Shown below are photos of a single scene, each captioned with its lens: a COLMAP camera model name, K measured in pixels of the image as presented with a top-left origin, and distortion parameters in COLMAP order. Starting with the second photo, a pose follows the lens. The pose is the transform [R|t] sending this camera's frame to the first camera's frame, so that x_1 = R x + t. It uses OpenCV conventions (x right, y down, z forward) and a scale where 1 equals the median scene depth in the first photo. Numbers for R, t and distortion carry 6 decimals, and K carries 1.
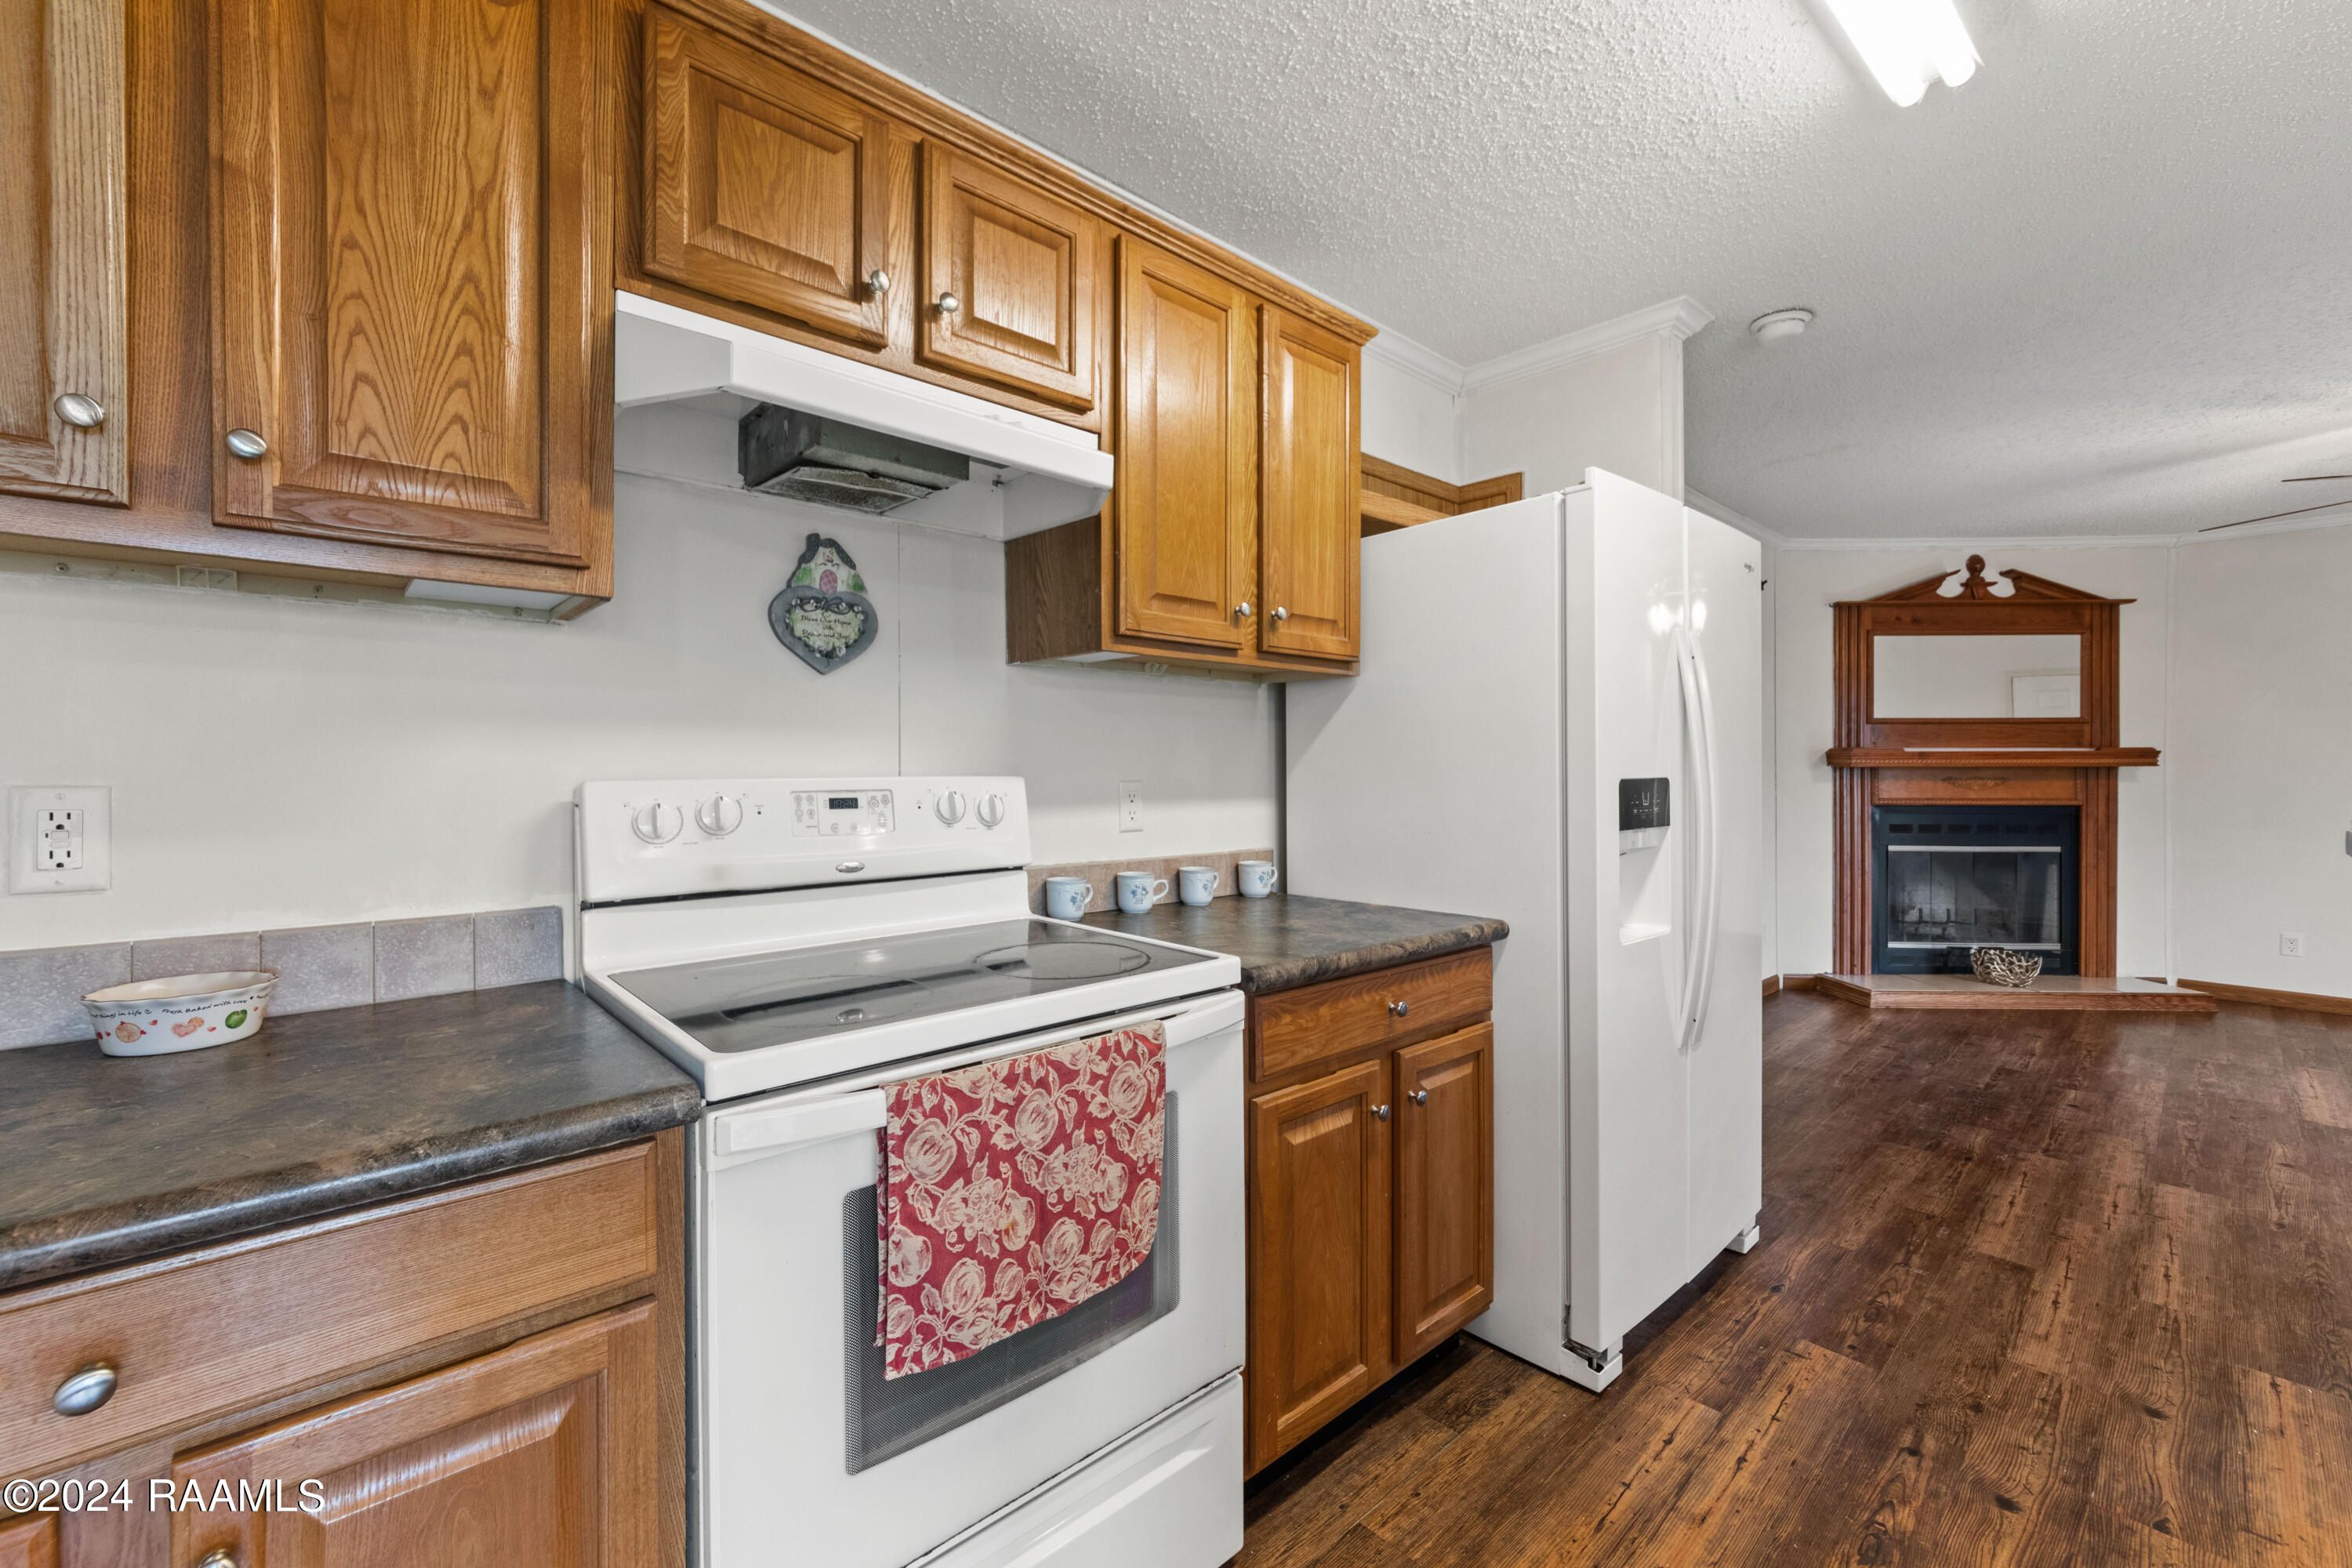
lens RADIAL K [[953.5, 0, 1154.0], [0, 953.5, 768.6], [0, 0, 1]] dist [-0.007437, 0.003410]
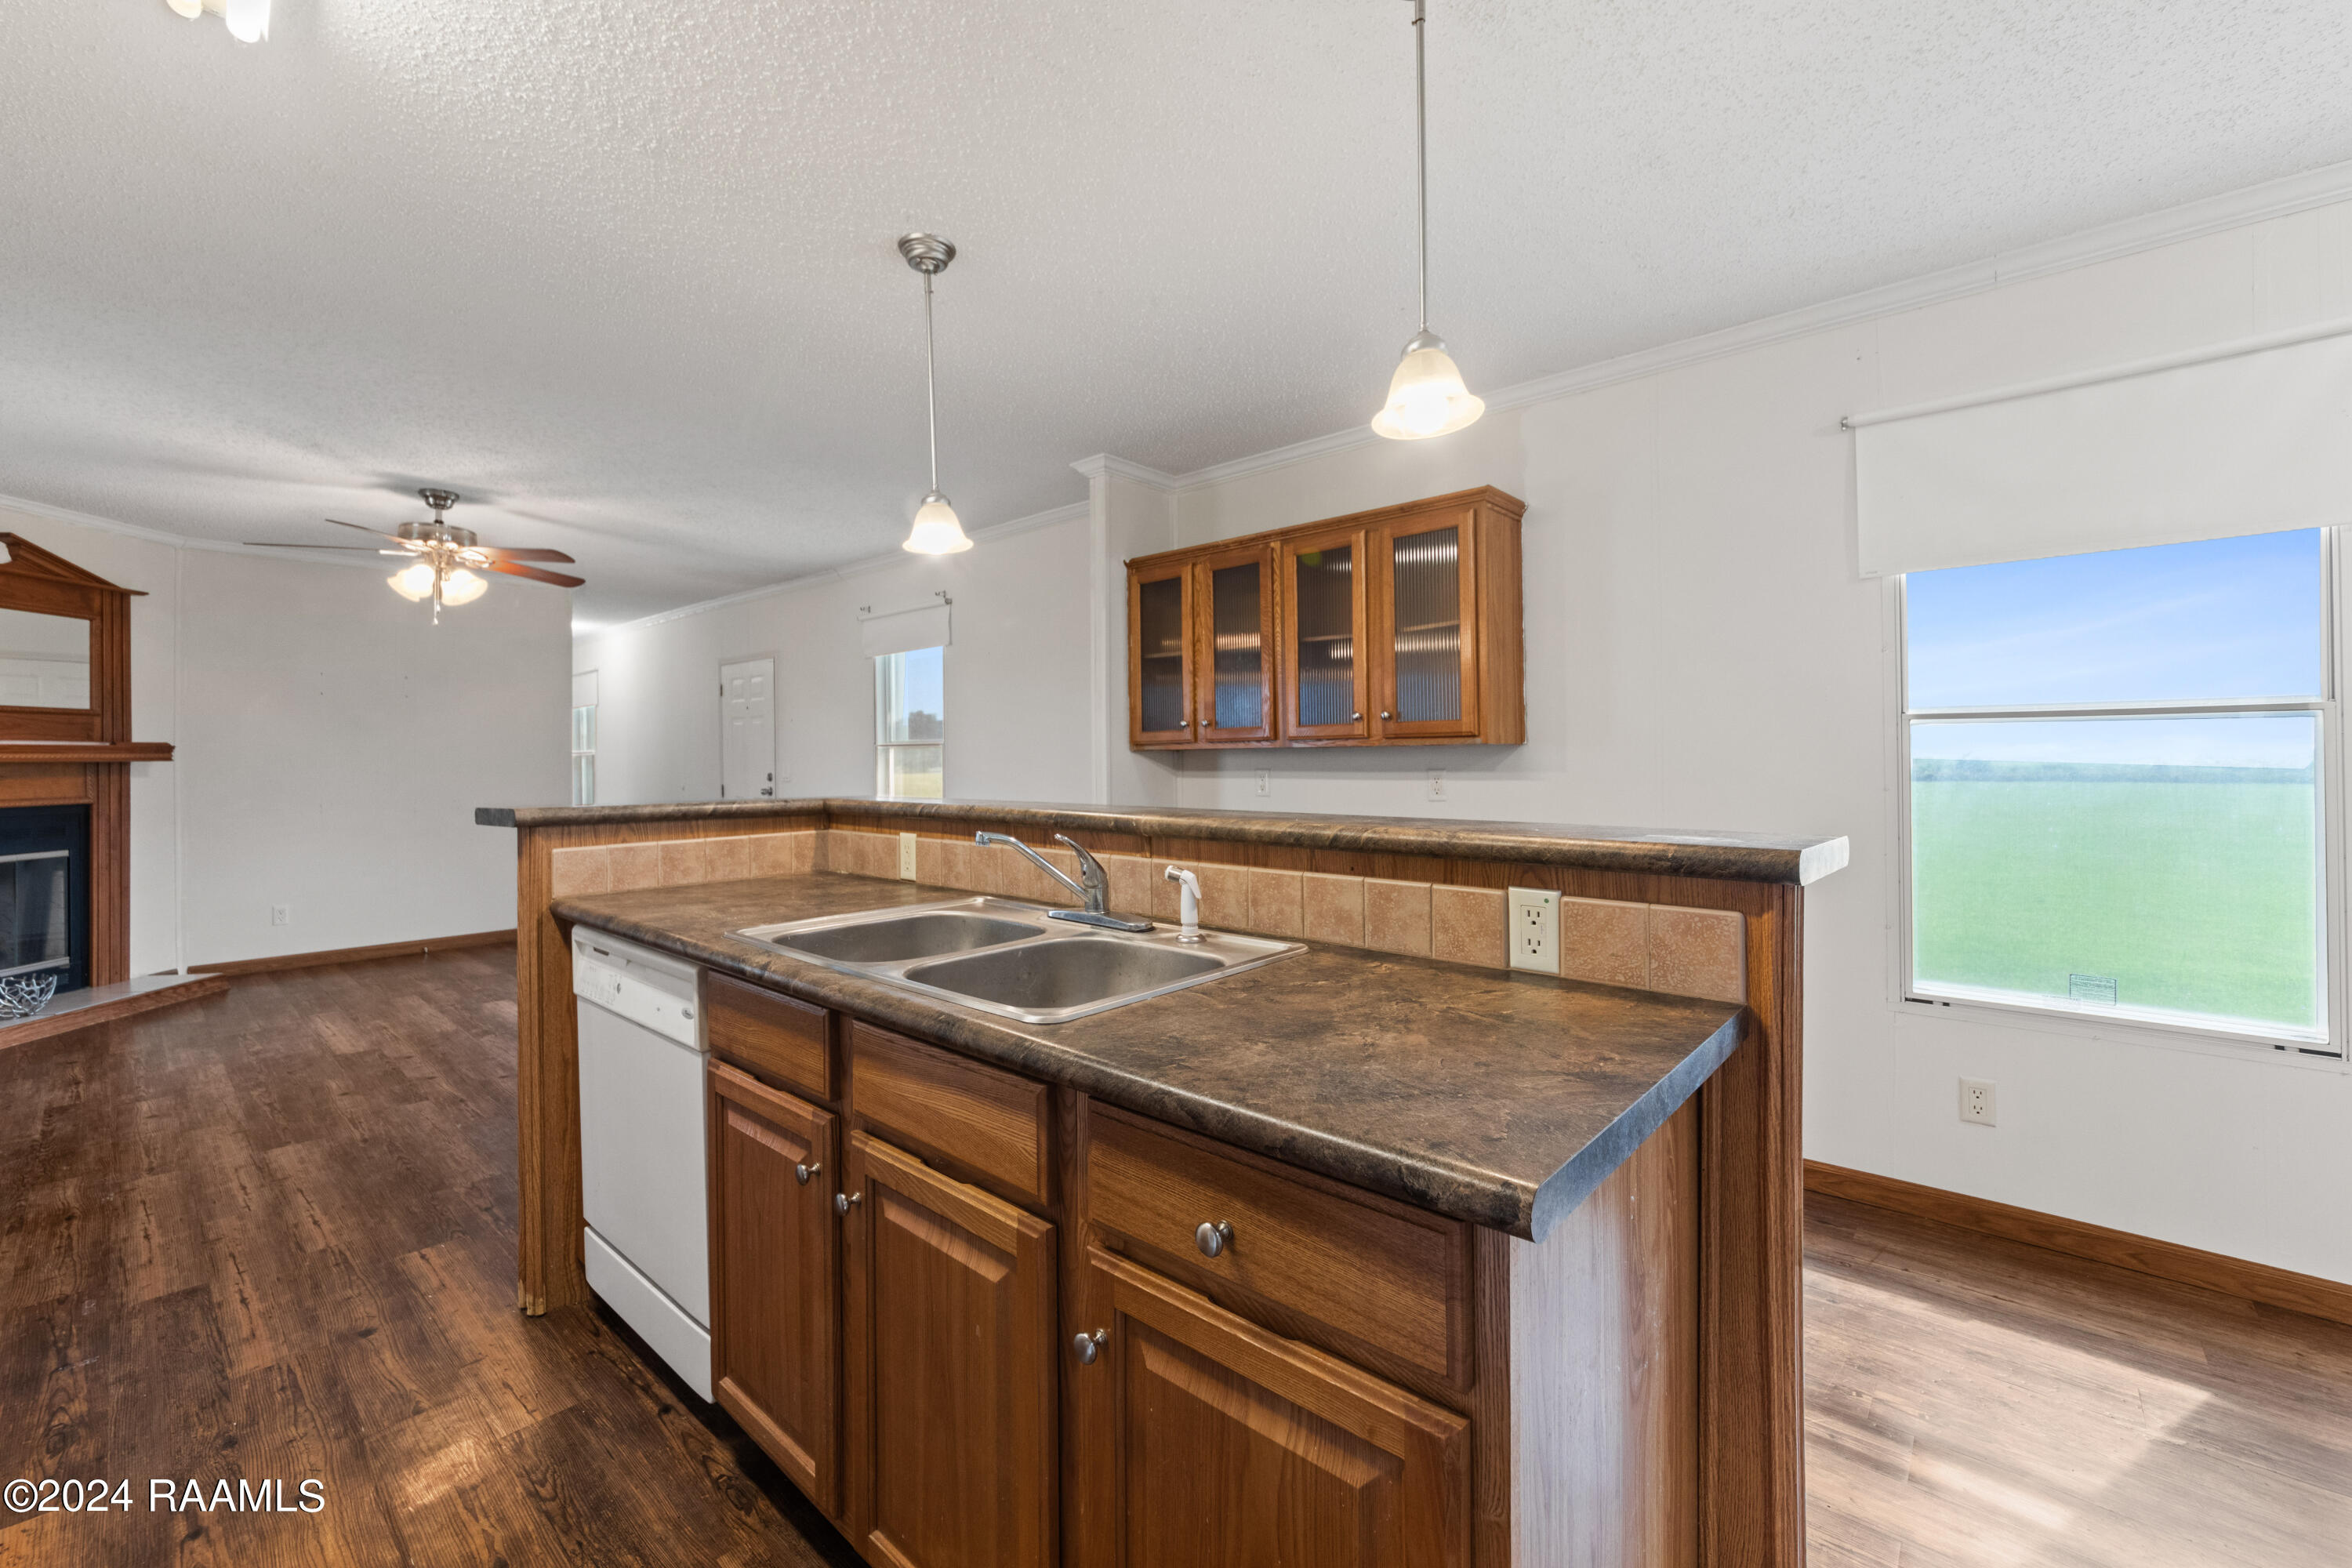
lens RADIAL K [[953.5, 0, 1144.8], [0, 953.5, 755.4], [0, 0, 1]] dist [-0.007437, 0.003410]
pose [[-0.102500, 0.000783, 0.994733, -0.136450], [0.008597, 0.999963, 0.000099, 0.000326], [-0.994696, 0.008562, -0.102503, 0.160393]]
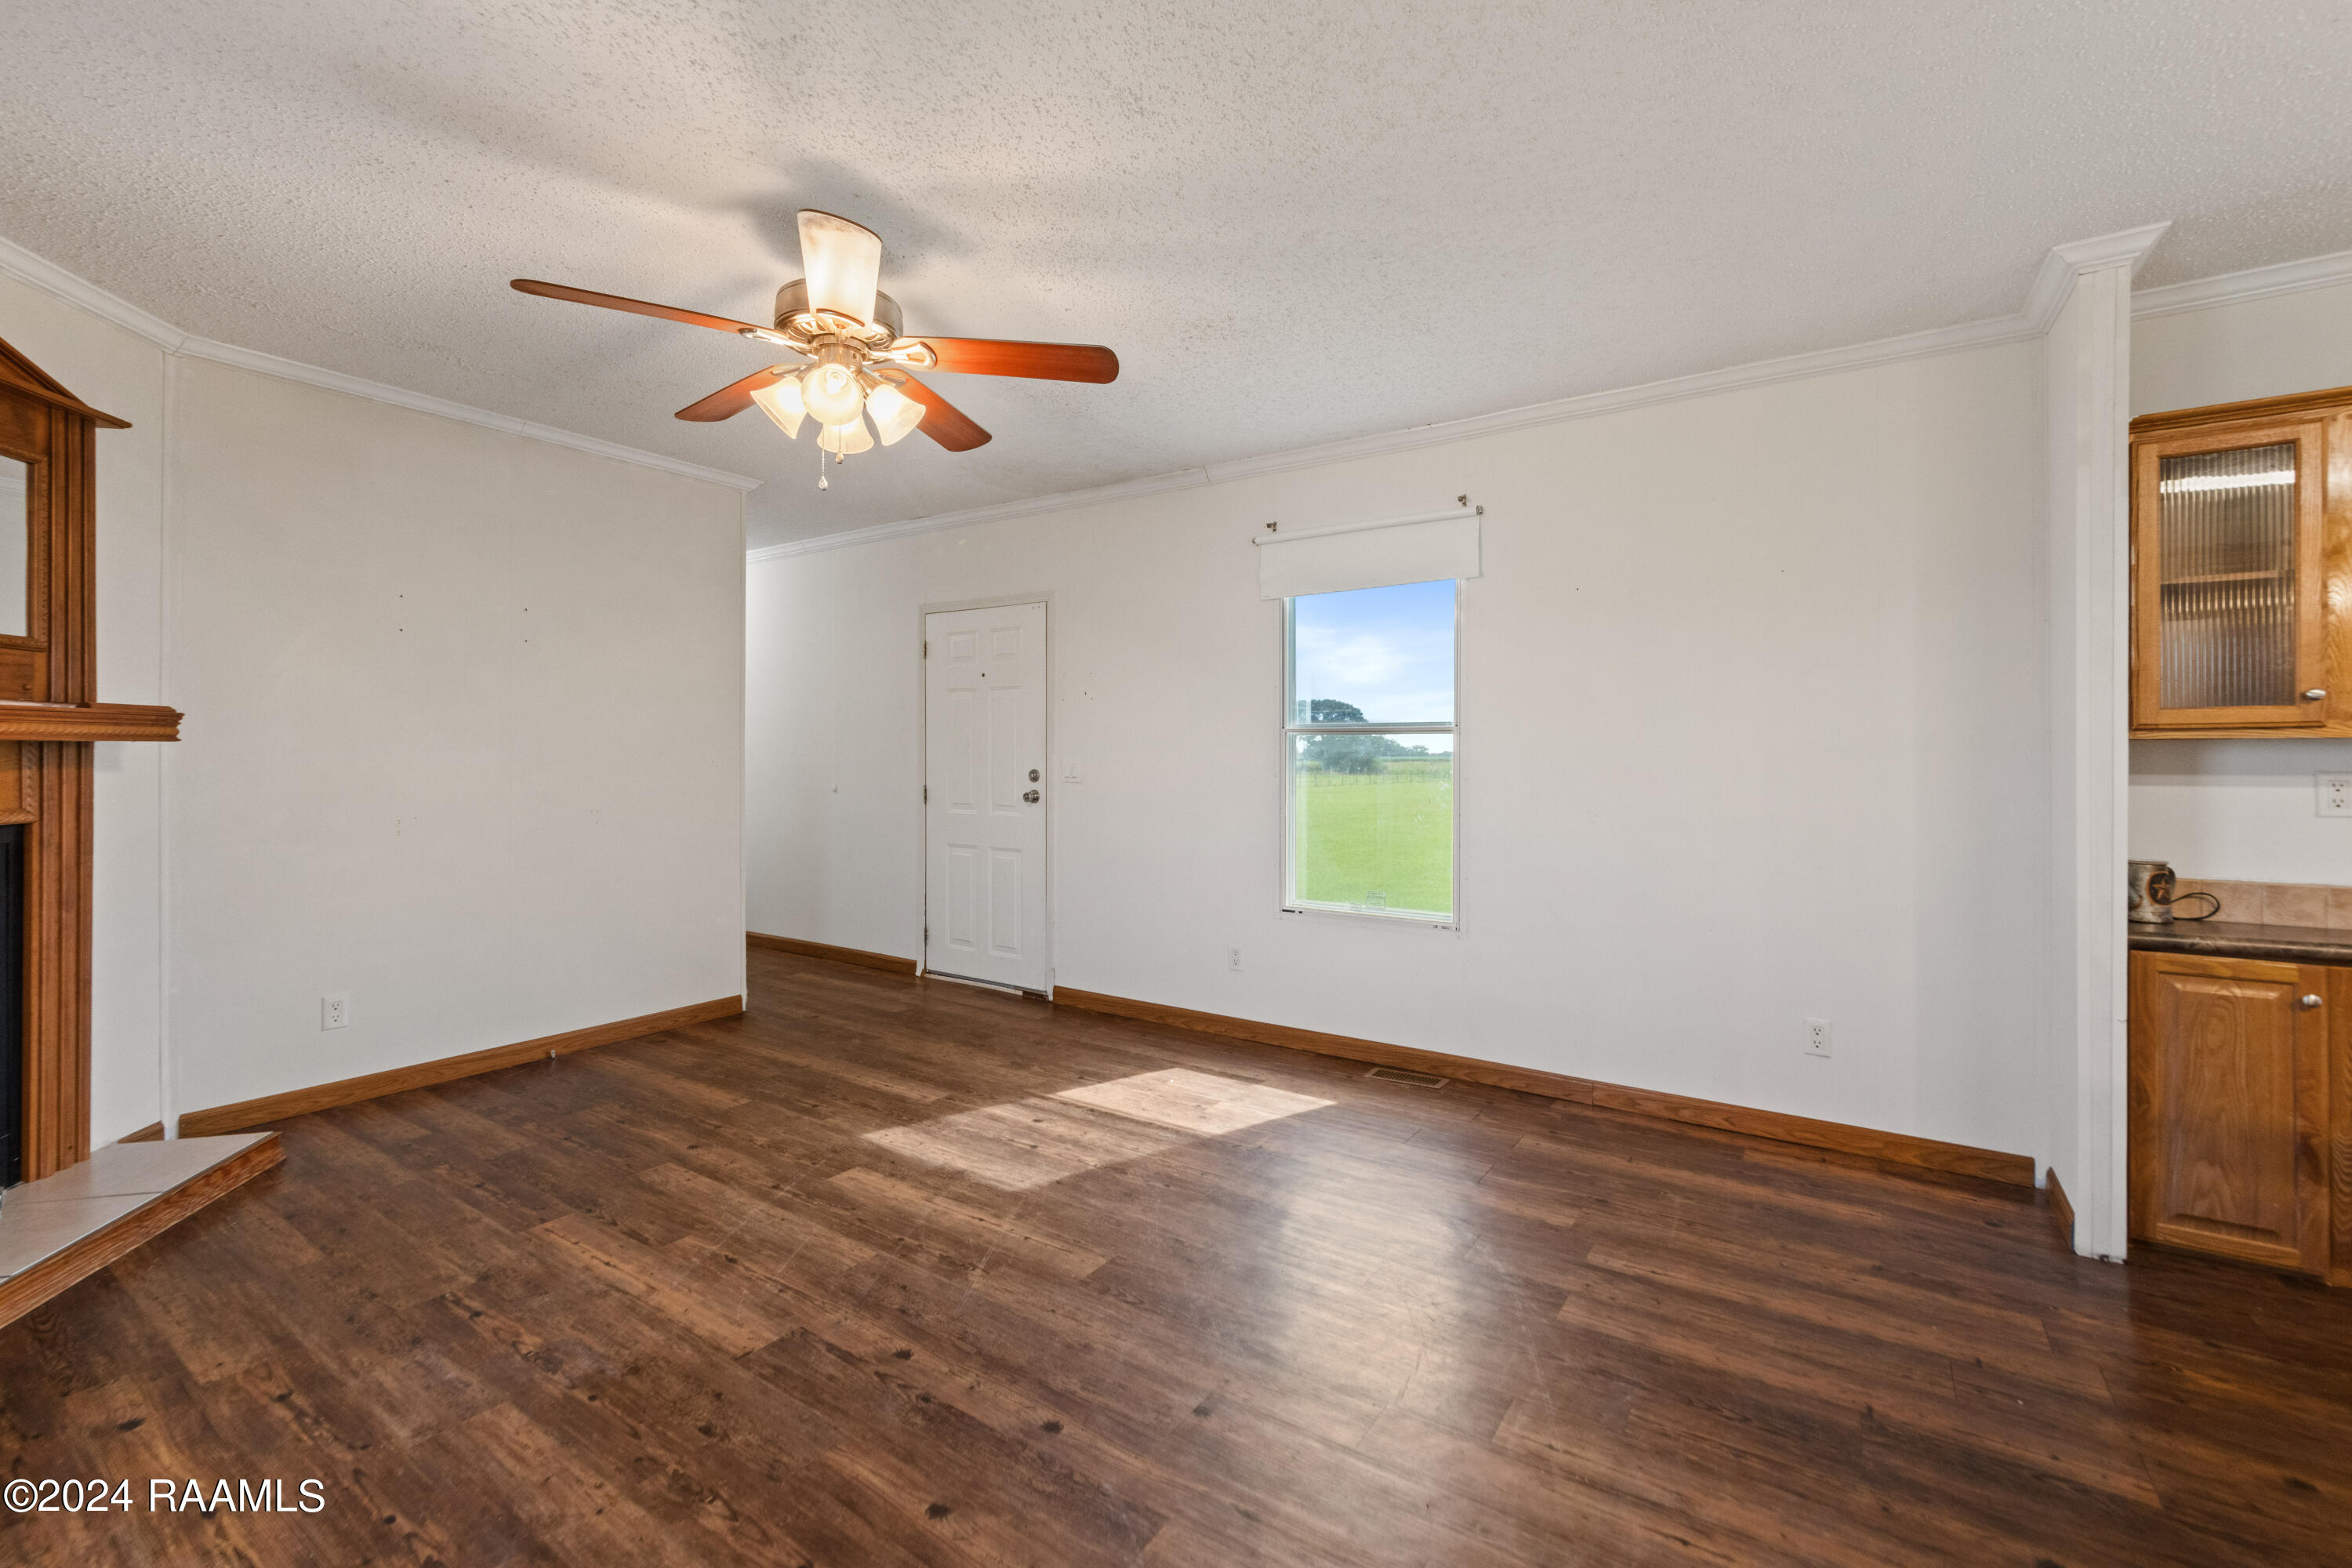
lens RADIAL K [[999.1, 0, 1196.7], [0, 999.1, 753.2], [0, 0, 1]] dist [-0.000002, -0.000031]
pose [[-0.233296, -0.007733, 0.972375, 0.857671], [-0.000147, 0.999969, 0.007917, -0.001338], [-0.972406, 0.001704, -0.233290, 1.320829]]
